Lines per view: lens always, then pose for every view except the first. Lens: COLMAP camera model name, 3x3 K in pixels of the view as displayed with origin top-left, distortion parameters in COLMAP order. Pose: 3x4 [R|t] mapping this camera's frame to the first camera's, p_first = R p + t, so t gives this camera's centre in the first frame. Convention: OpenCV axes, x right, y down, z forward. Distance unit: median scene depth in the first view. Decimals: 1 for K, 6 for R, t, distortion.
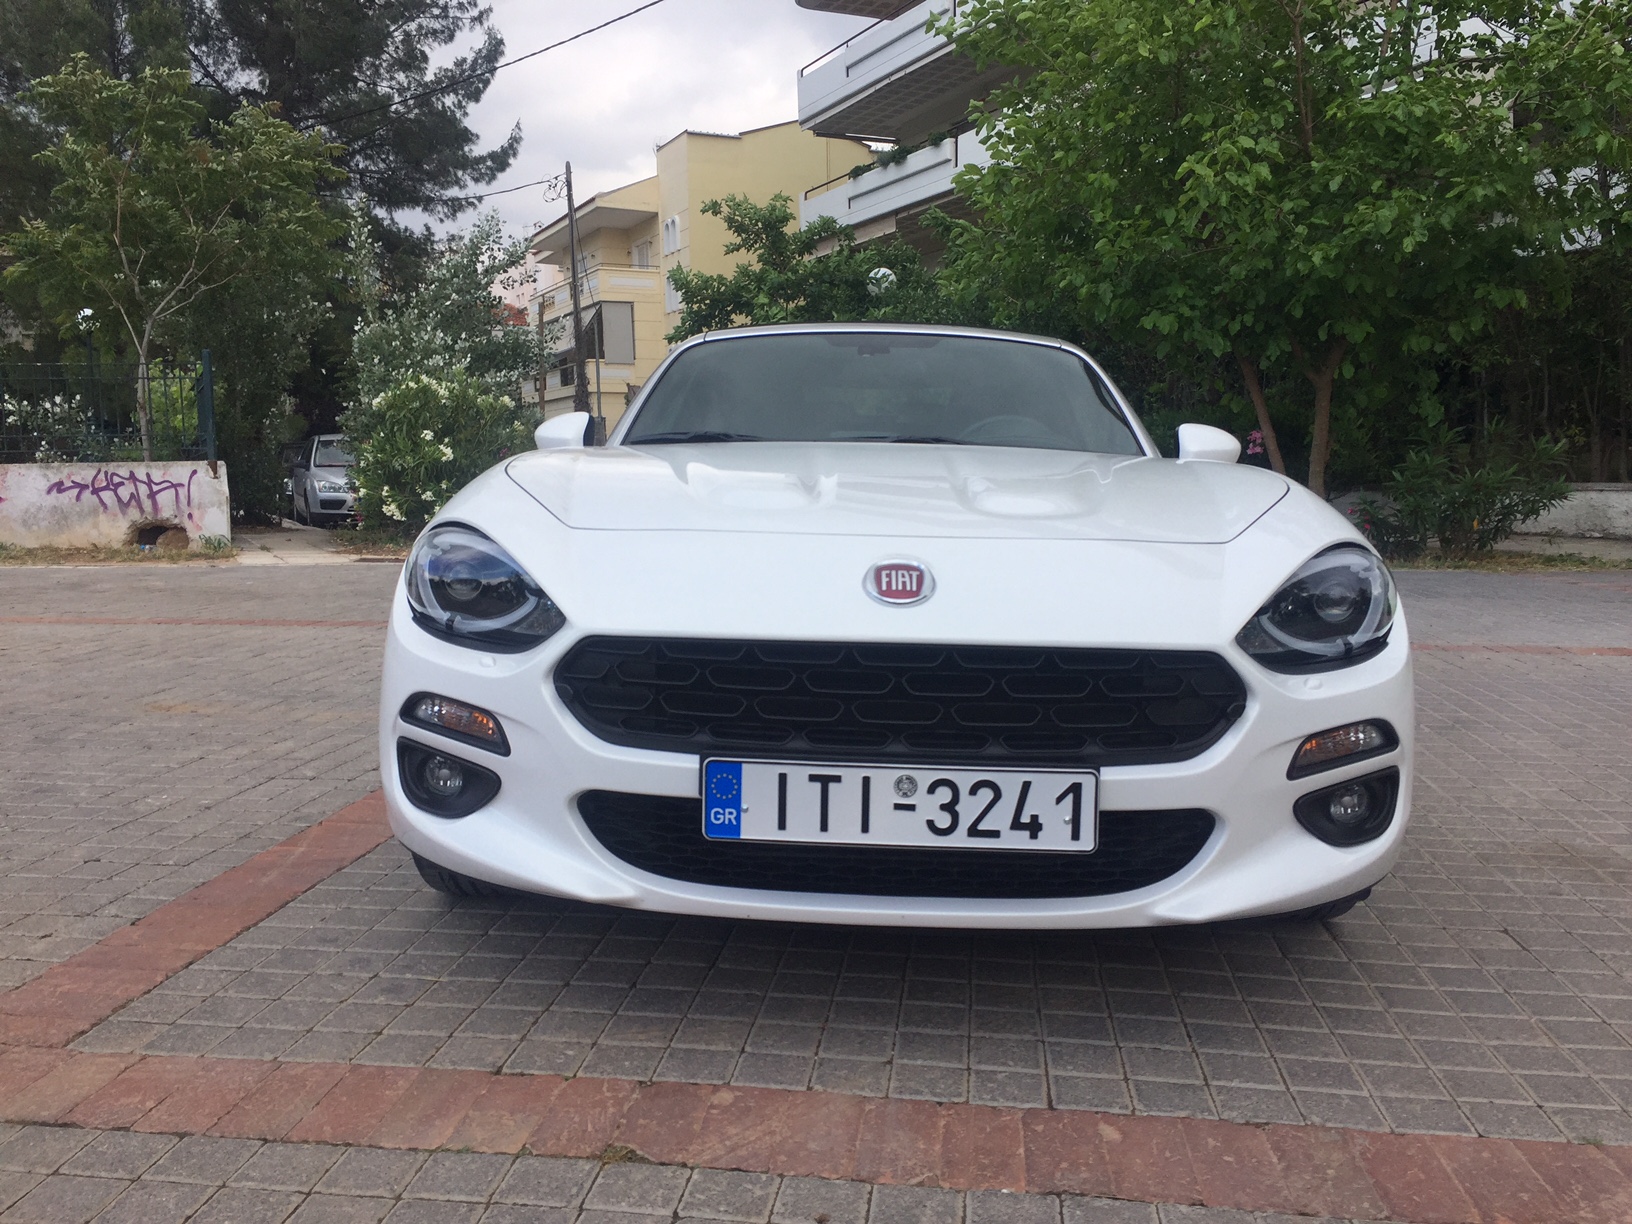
lens RADIAL K [[1372.0, 0, 812.9], [0, 1372.0, 508.2], [0, 0, 1]] dist [0.025196, -0.008419]
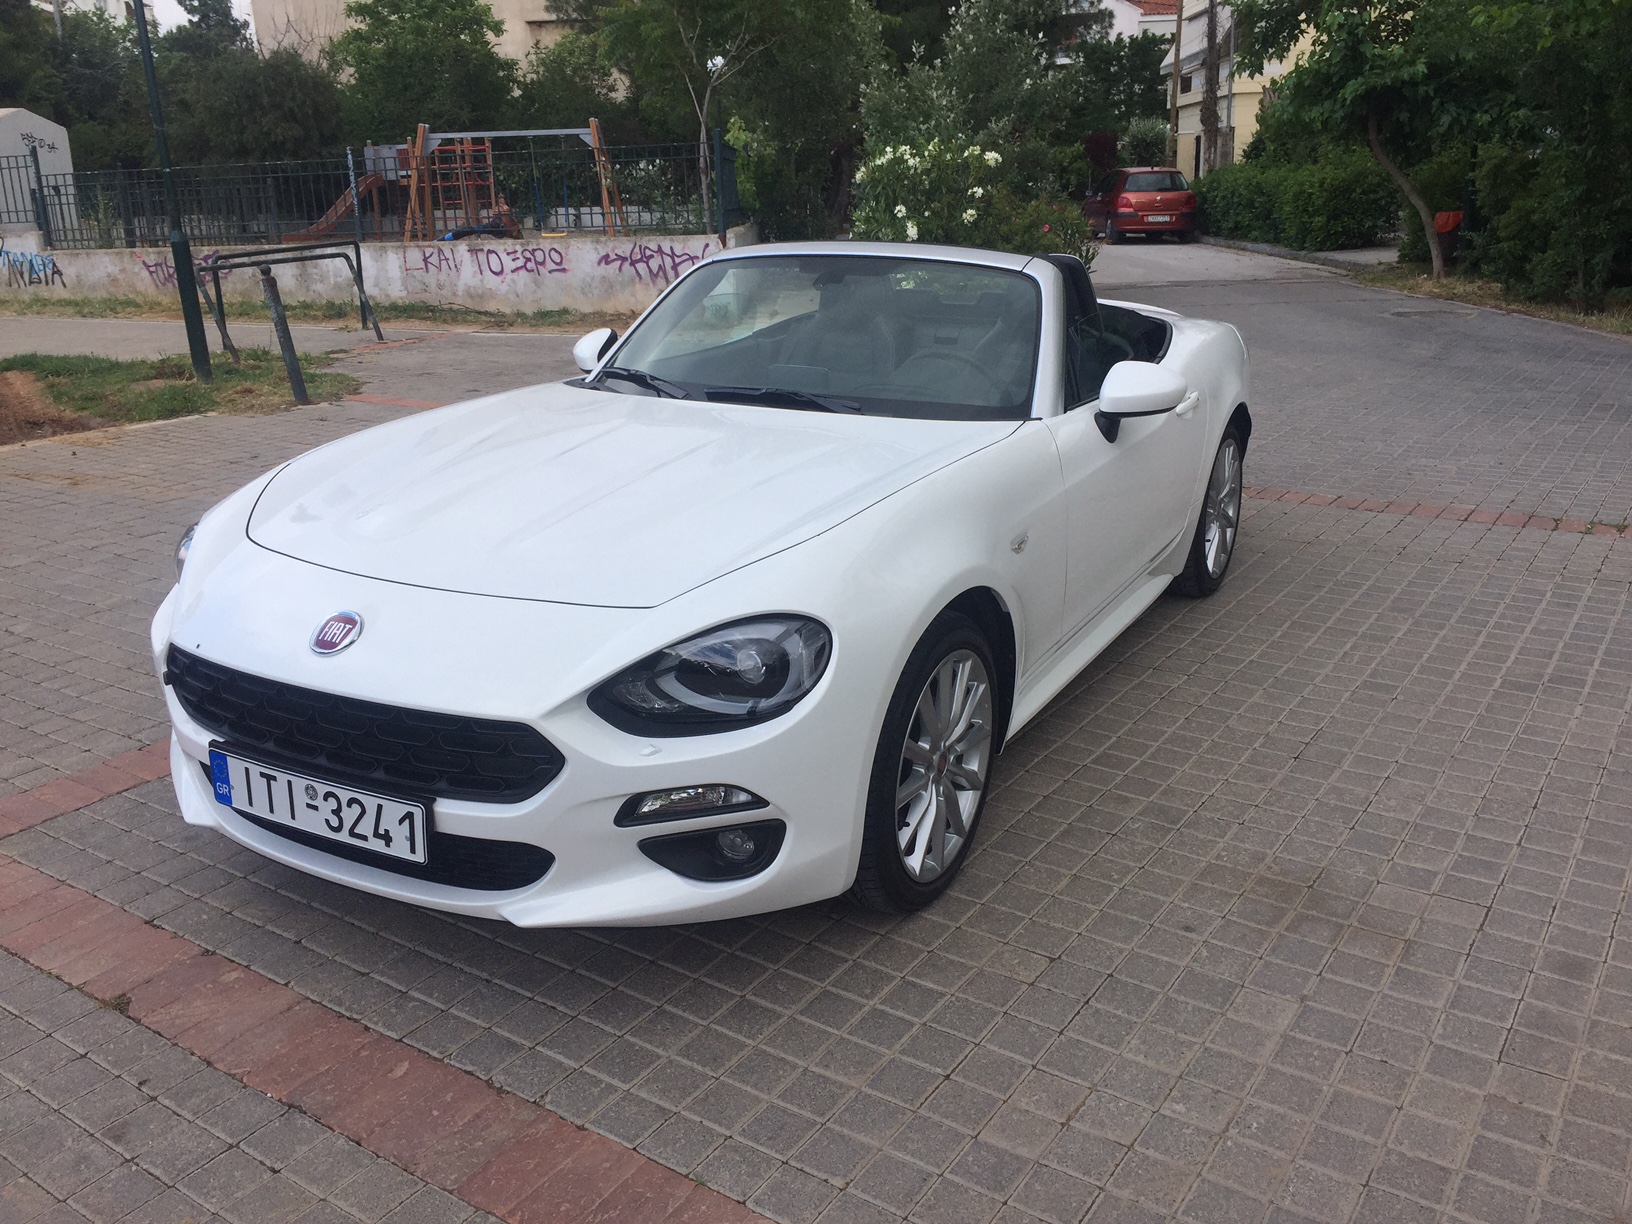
lens RADIAL K [[1397.5, 0, 796.5], [0, 1397.5, 517.0], [0, 0, 1]] dist [0.064333, -0.072988]
pose [[0.890069, 0.083986, -0.448022, 1.068185], [0.011113, 0.978589, 0.205524, -0.332047], [0.455690, -0.187909, 0.870078, 0.074586]]
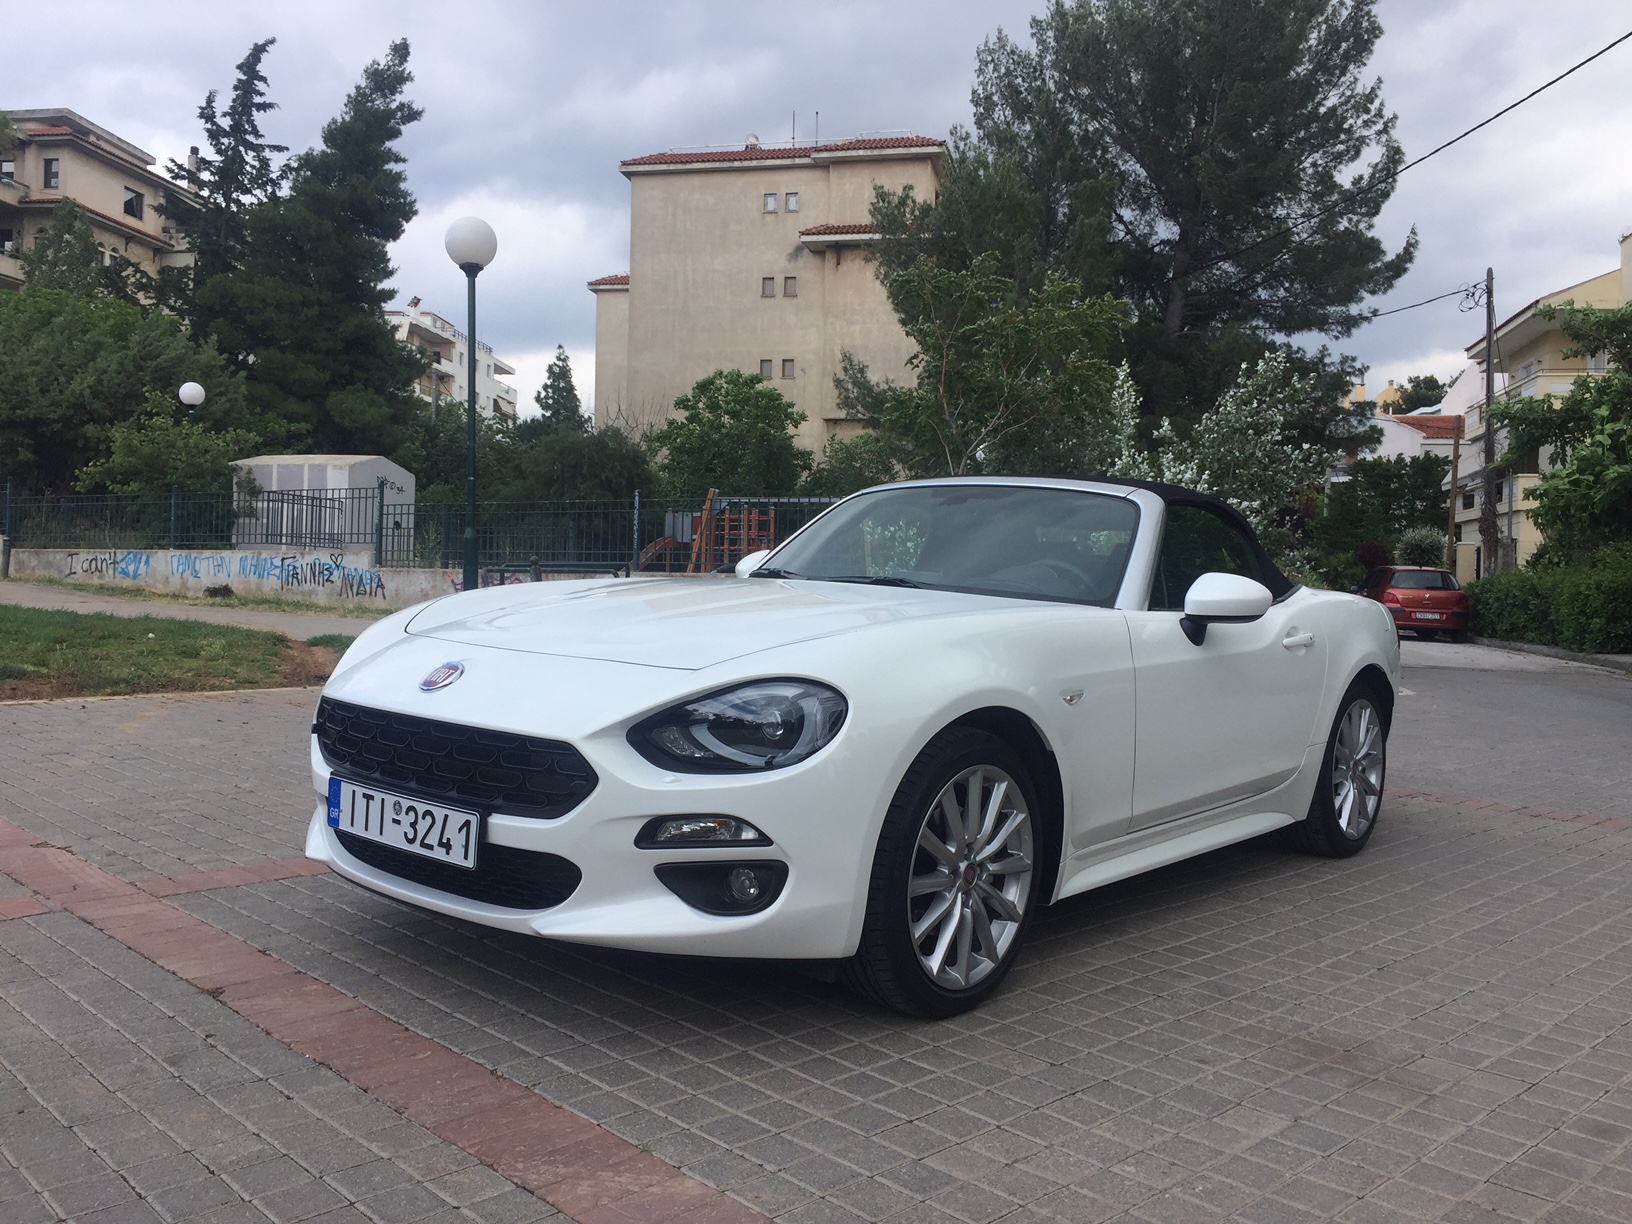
lens RADIAL K [[1372.0, 0, 812.9], [0, 1372.0, 508.2], [0, 0, 1]] dist [0.025196, -0.008419]
pose [[0.790986, -0.003528, -0.611825, 1.378869], [-0.048352, 0.996495, -0.068257, -0.050639], [0.609921, 0.083573, 0.788043, 0.033427]]
